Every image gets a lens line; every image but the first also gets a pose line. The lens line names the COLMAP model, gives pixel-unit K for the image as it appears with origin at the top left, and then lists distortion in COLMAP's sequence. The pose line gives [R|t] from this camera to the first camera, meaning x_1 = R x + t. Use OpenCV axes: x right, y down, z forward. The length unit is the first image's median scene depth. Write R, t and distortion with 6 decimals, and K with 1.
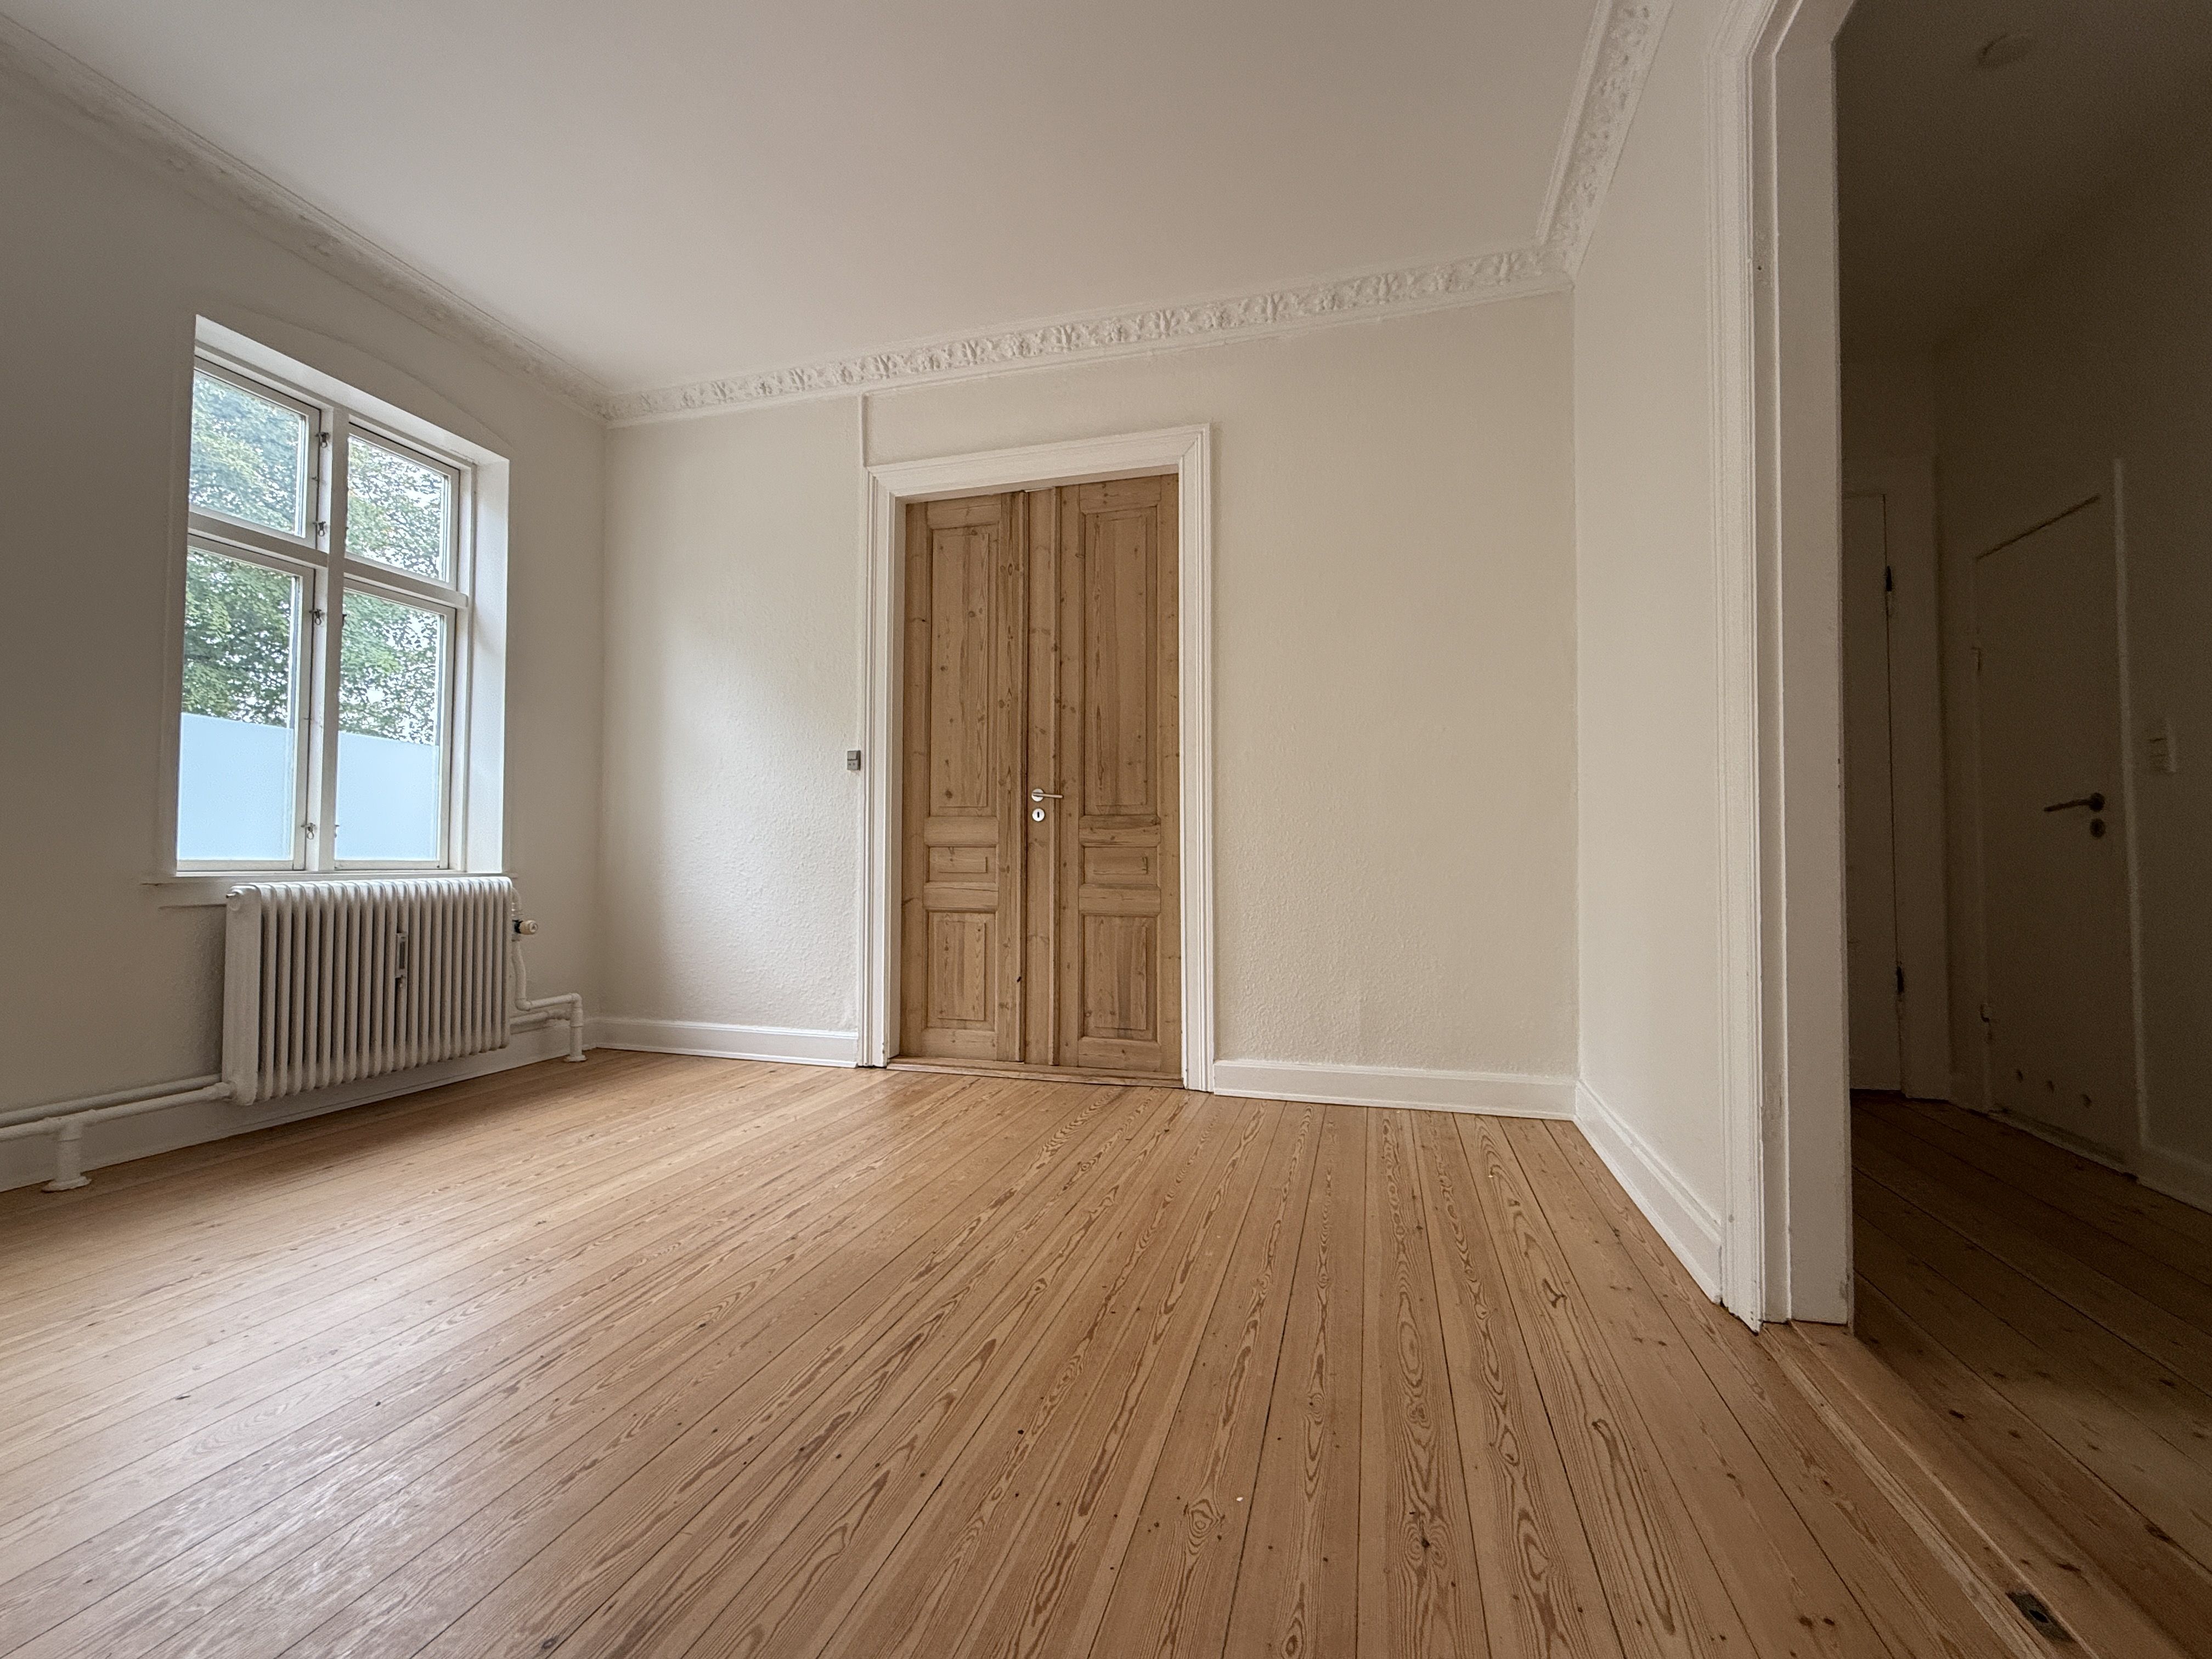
lens RADIAL K [[936.3, 0, 1102.3], [0, 936.3, 834.1], [0, 0, 1]] dist [-0.004655, -0.000077]
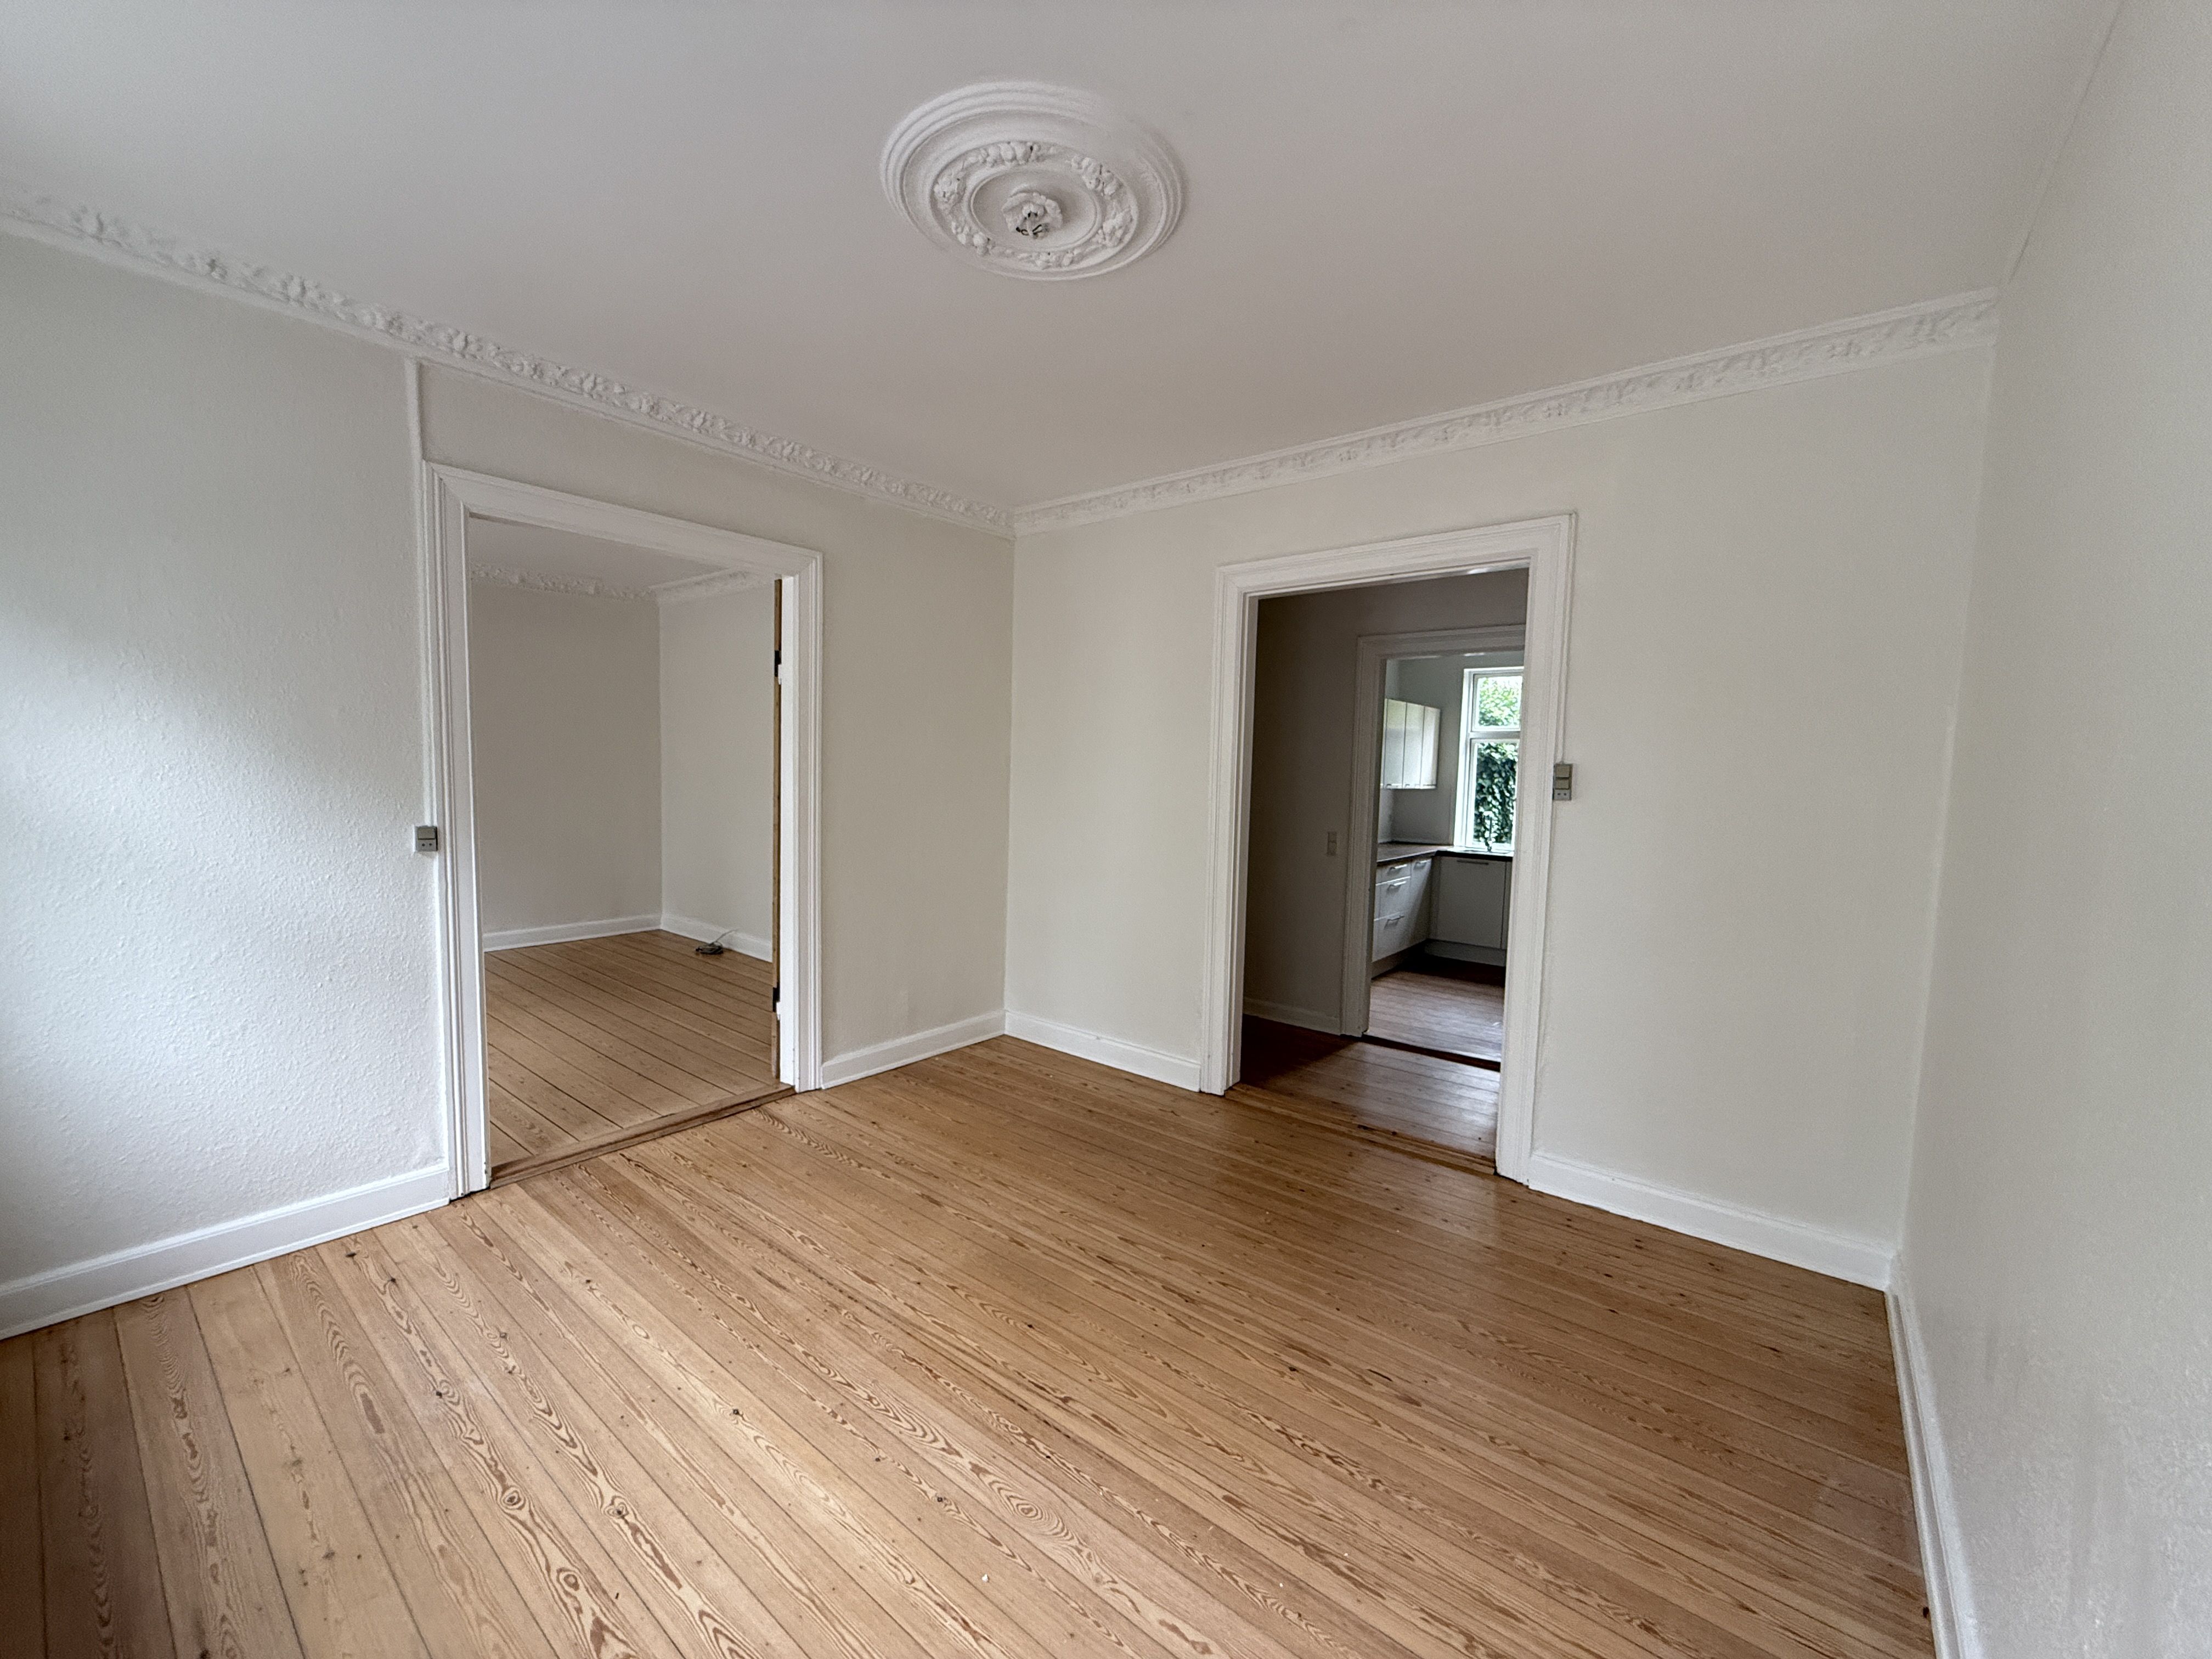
lens RADIAL K [[883.5, 0, 1106.1], [0, 883.5, 828.9], [0, 0, 1]] dist [-0.002130, -0.000084]
pose [[0.387534, -0.061008, 0.919834, -0.970944], [-0.052263, 0.994749, 0.087995, -0.243700], [-0.920373, -0.082174, 0.382311, 0.234572]]
